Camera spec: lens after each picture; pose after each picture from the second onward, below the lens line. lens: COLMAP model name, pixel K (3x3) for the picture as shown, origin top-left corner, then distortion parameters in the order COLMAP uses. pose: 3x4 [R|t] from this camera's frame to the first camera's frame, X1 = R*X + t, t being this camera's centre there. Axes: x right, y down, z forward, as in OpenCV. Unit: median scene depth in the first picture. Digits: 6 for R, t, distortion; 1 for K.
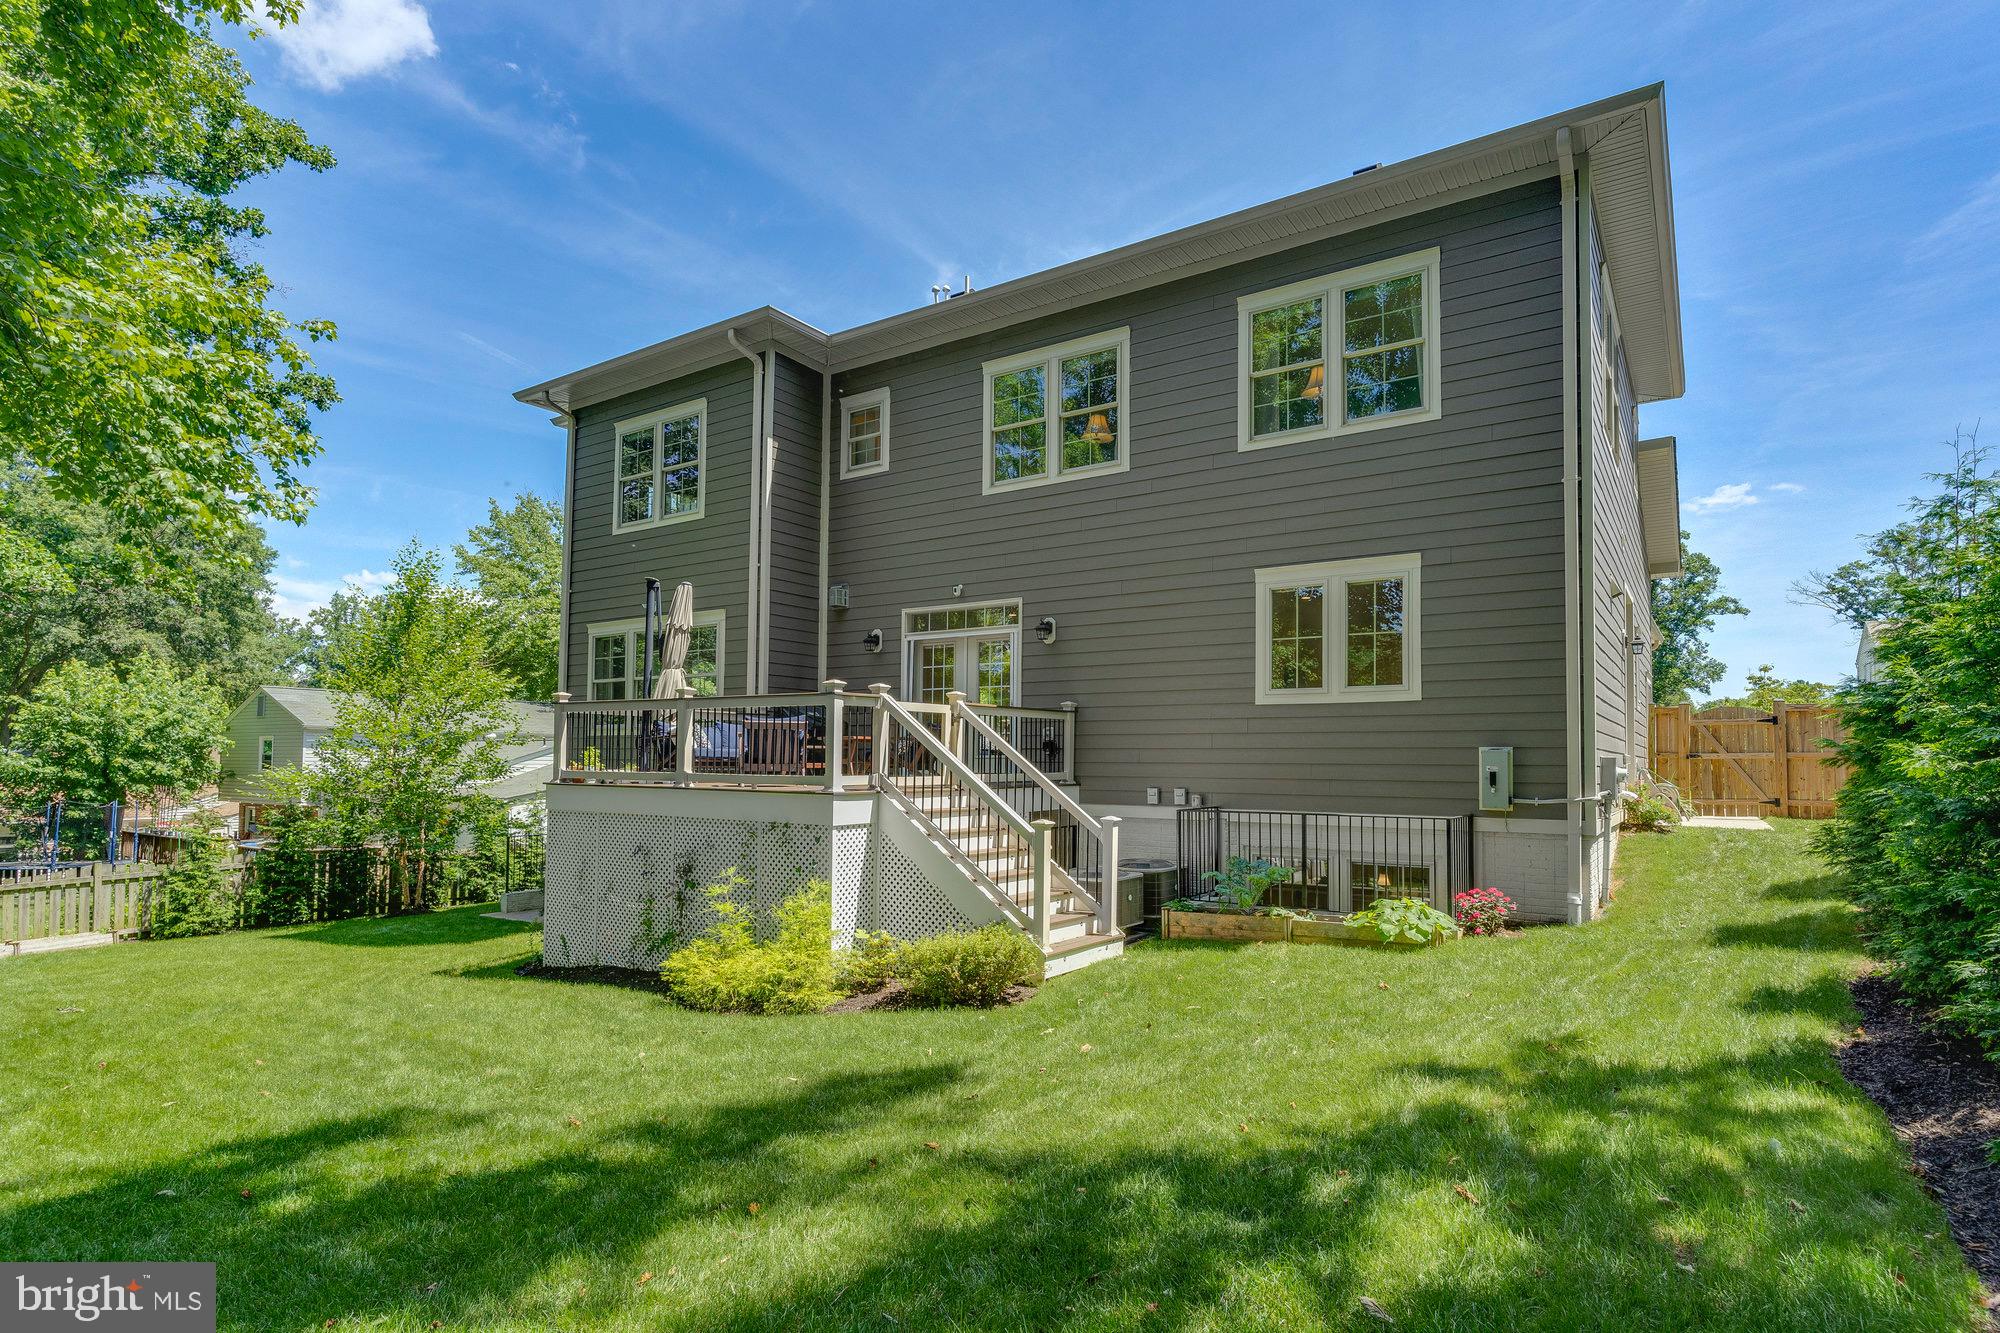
lens RADIAL K [[885.5, 0, 1083.8], [0, 885.5, 755.2], [0, 0, 1]] dist [-0.001881, -0.000059]
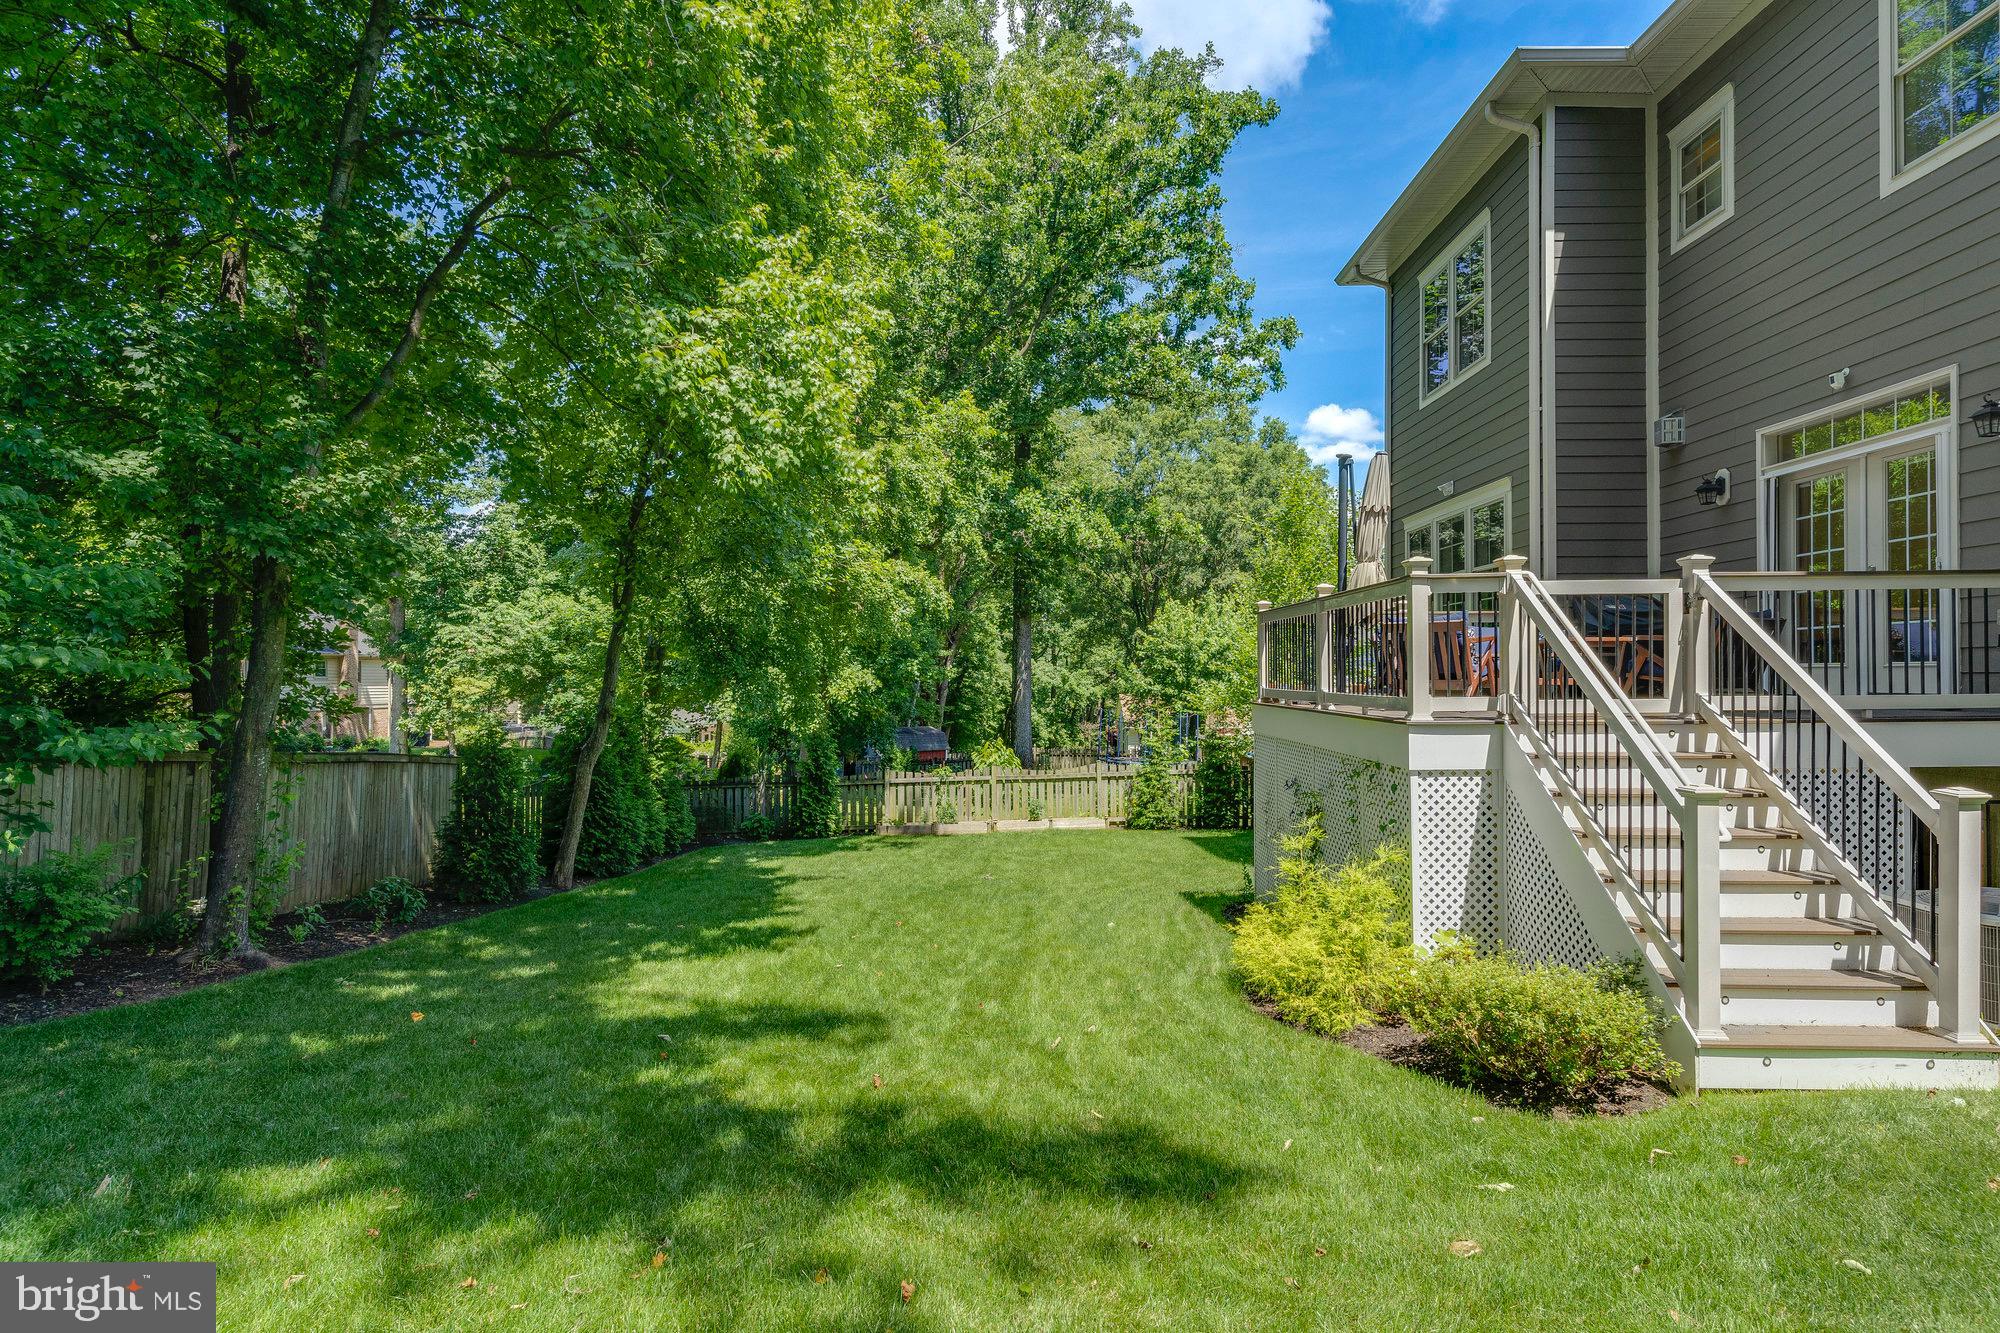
lens RADIAL K [[1062.4, 0, 1139.1], [0, 1062.4, 687.2], [0, 0, 1]] dist [0.002606, -0.000525]
pose [[0.569380, 0.000188, -0.822074, 0.213359], [0.013421, 0.999865, 0.009524, 0.003762], [0.821965, -0.016456, 0.569300, 0.279572]]
